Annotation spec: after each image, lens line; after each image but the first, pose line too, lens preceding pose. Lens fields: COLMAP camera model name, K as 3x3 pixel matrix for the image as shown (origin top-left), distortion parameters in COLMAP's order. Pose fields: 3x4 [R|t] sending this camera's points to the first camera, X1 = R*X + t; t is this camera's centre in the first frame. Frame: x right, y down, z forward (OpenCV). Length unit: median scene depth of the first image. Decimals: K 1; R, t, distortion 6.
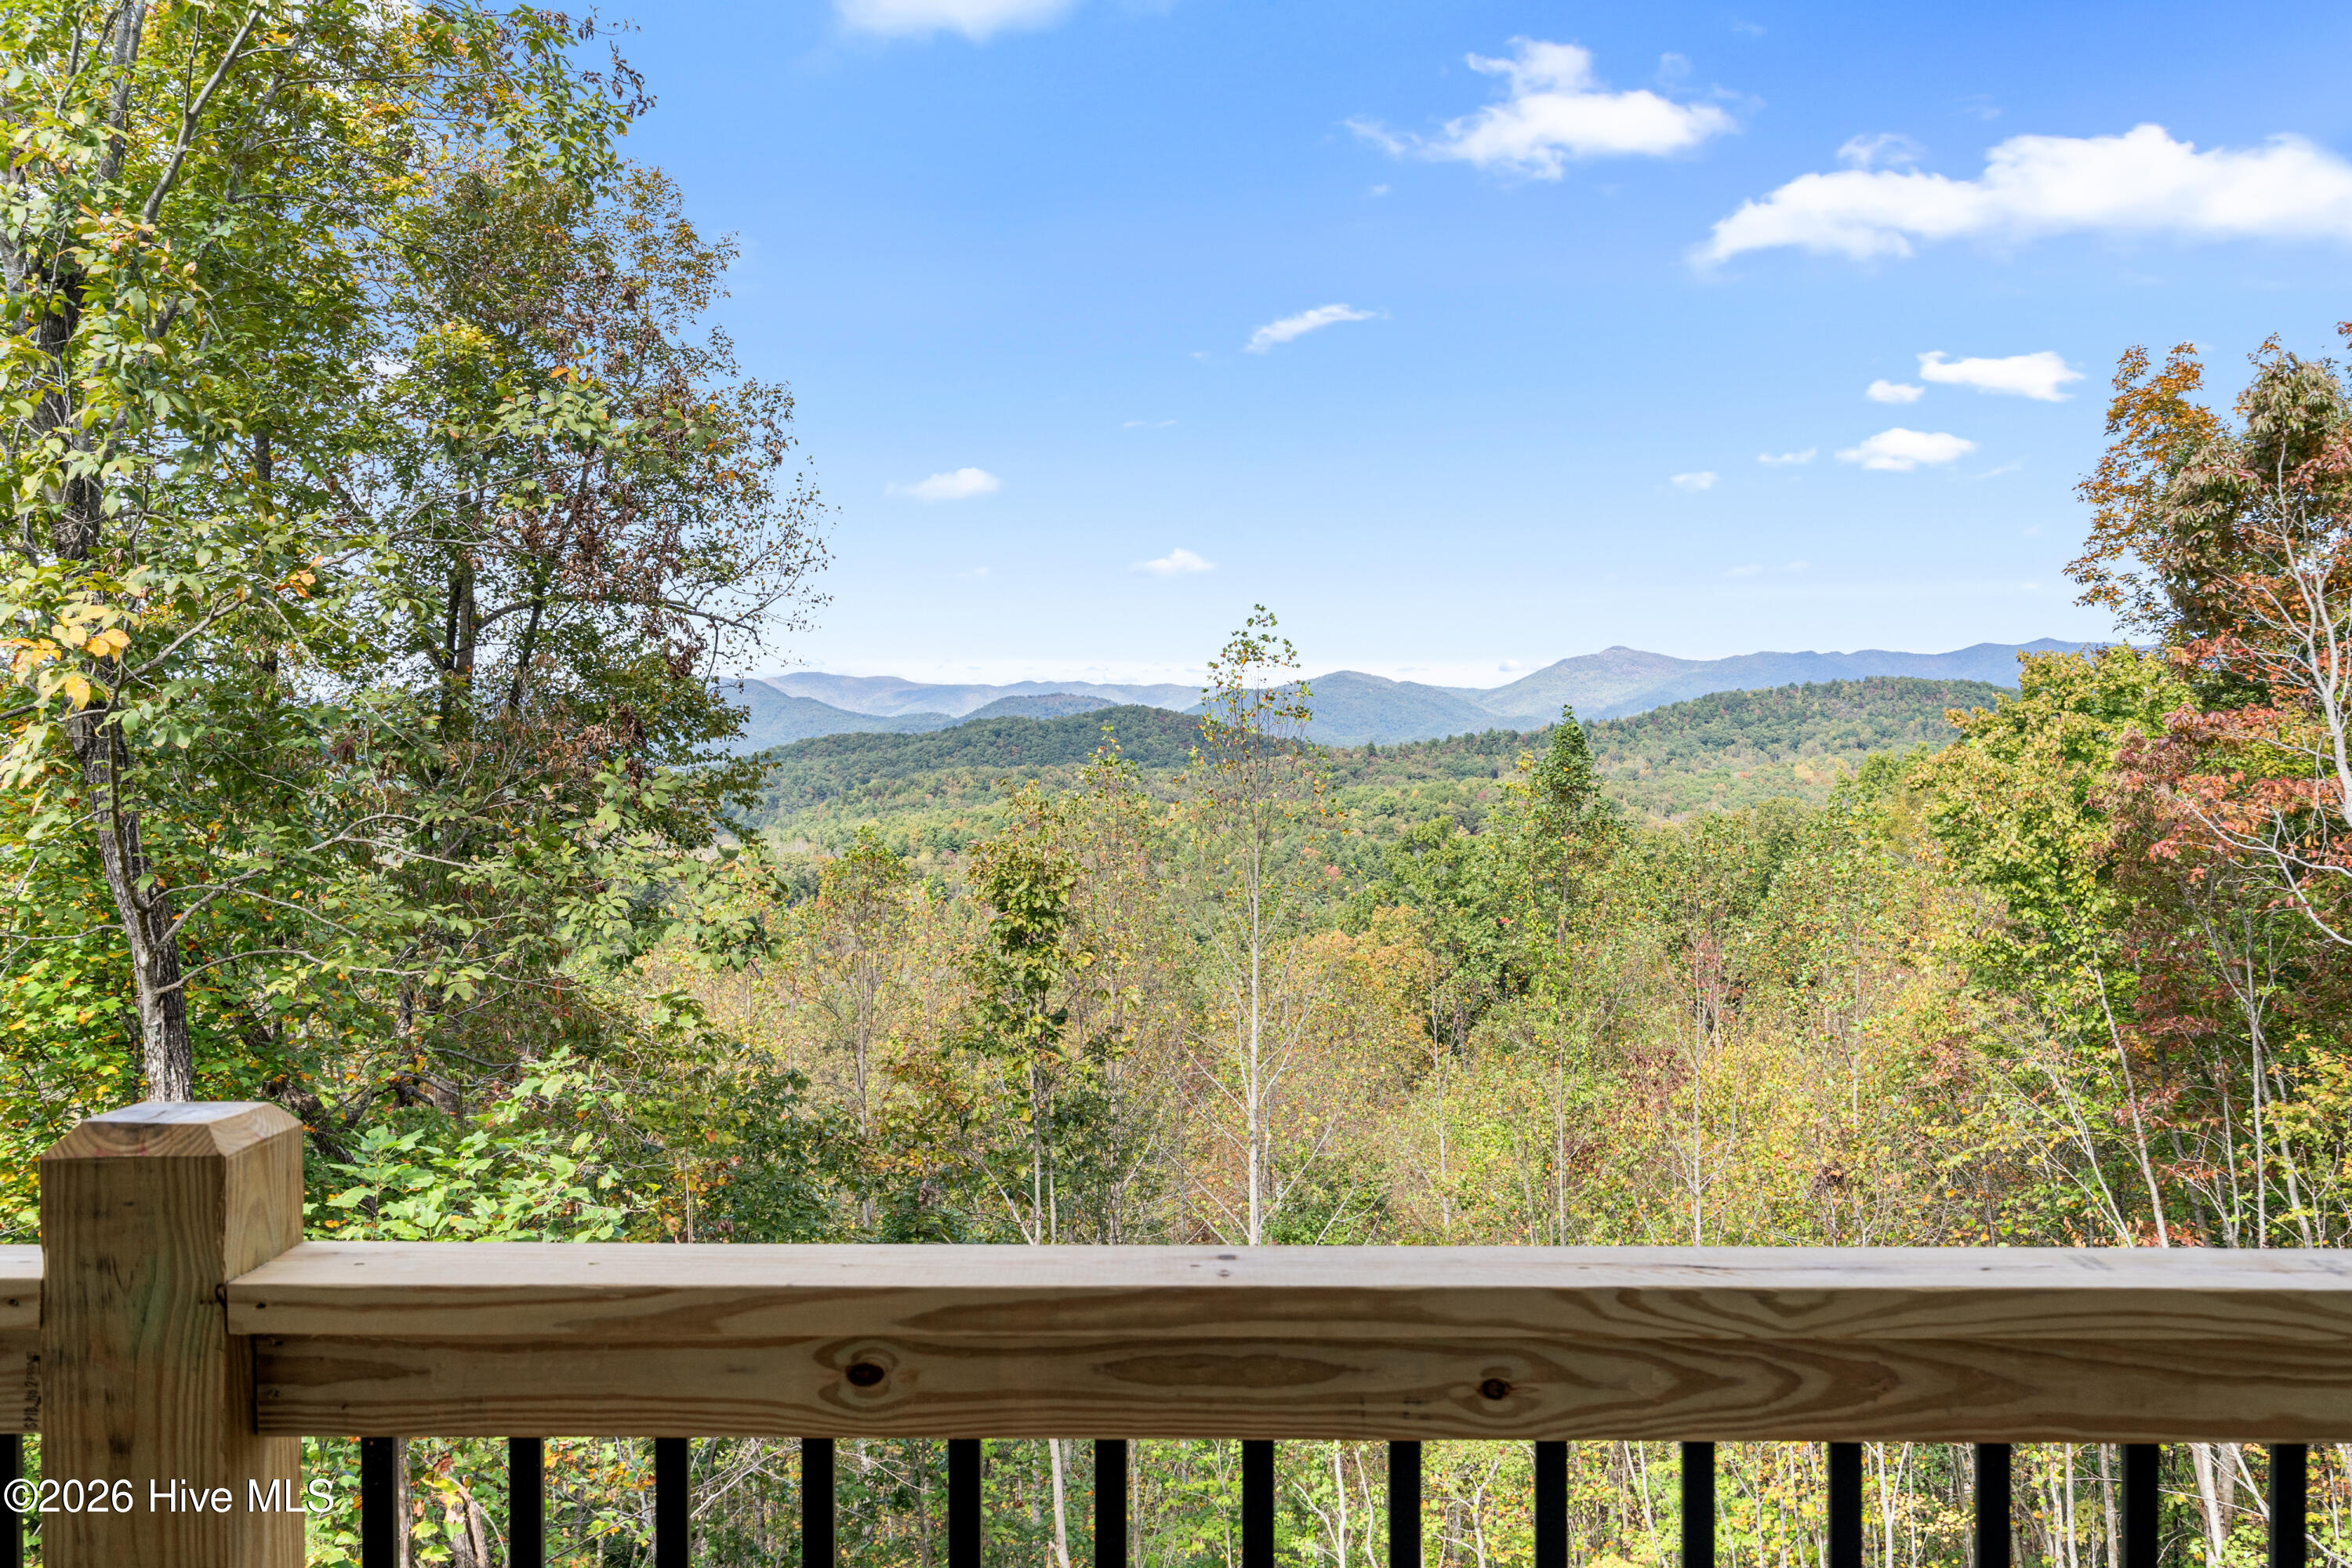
lens RADIAL K [[2137.4, 0, 1179.1], [0, 2137.4, 780.6], [0, 0, 1]] dist [-0.006223, 0.000000]
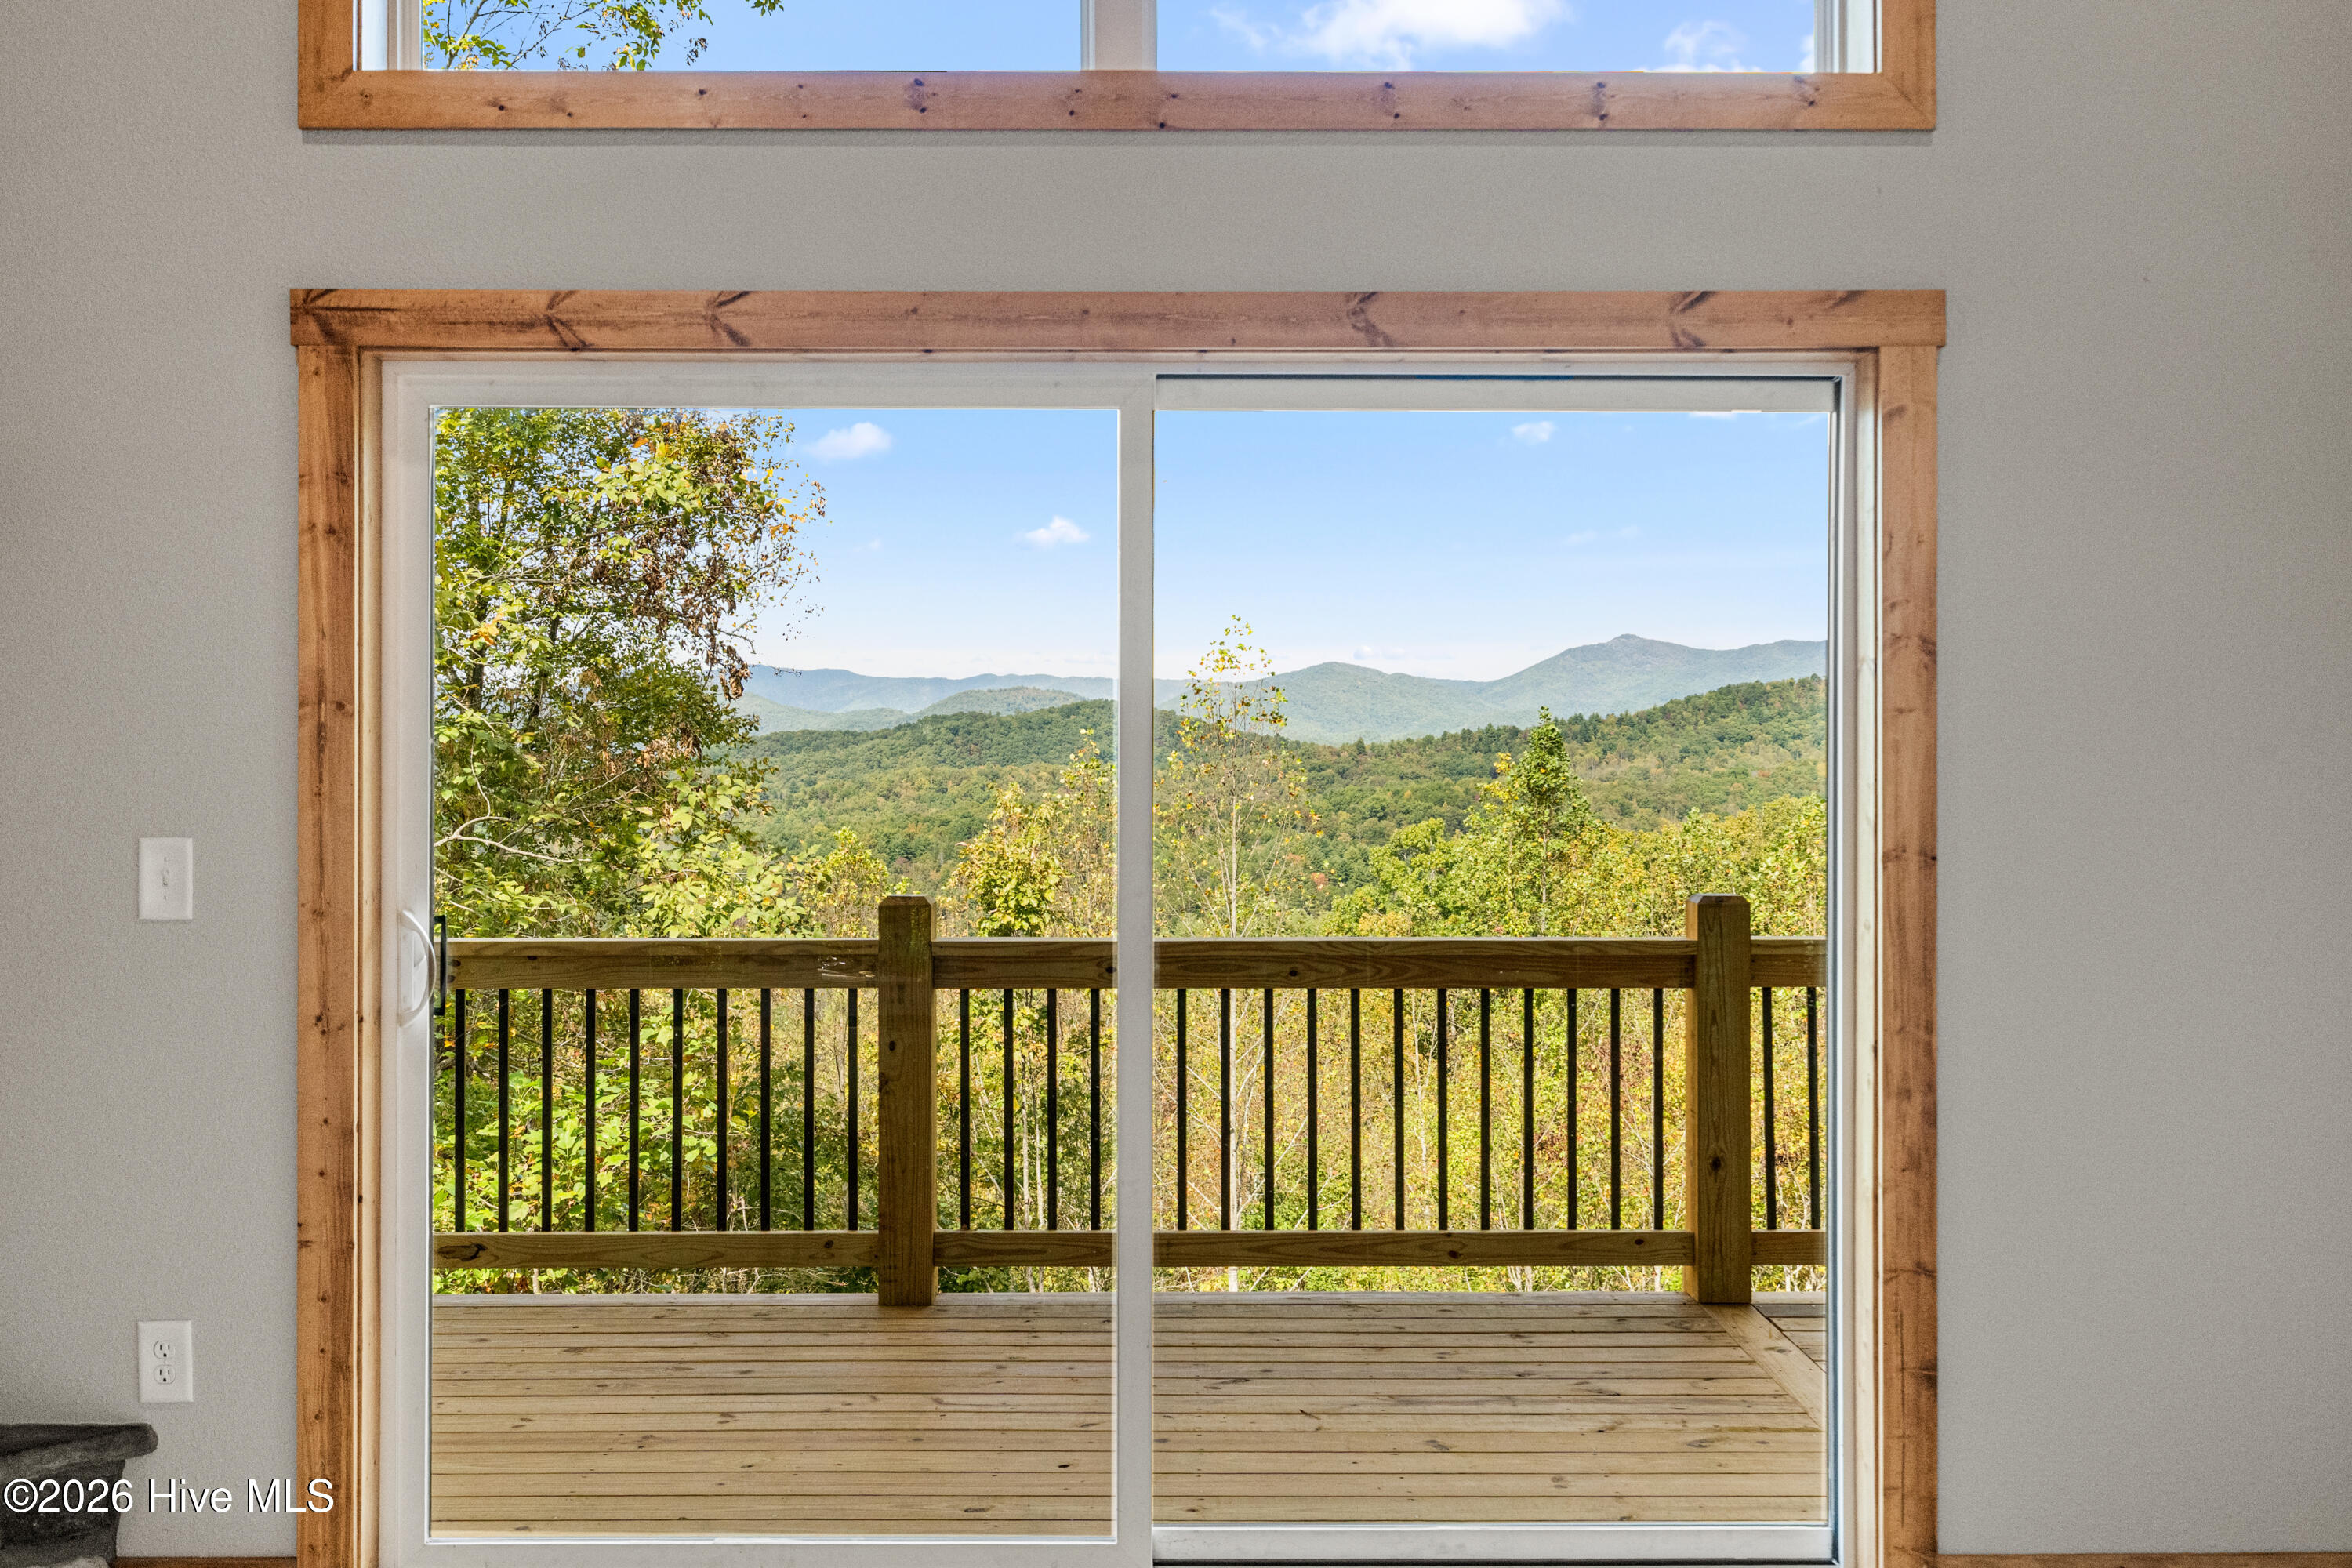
lens RADIAL K [[2344.2, 0, 1164.7], [0, 2344.2, 767.6], [0, 0, 1]] dist [0.007163, 0.000000]
pose [[0.999979, -0.002347, 0.006042, -0.004021], [0.002383, 0.999980, -0.005847, -0.001234], [-0.006028, 0.005861, 0.999965, -0.136489]]
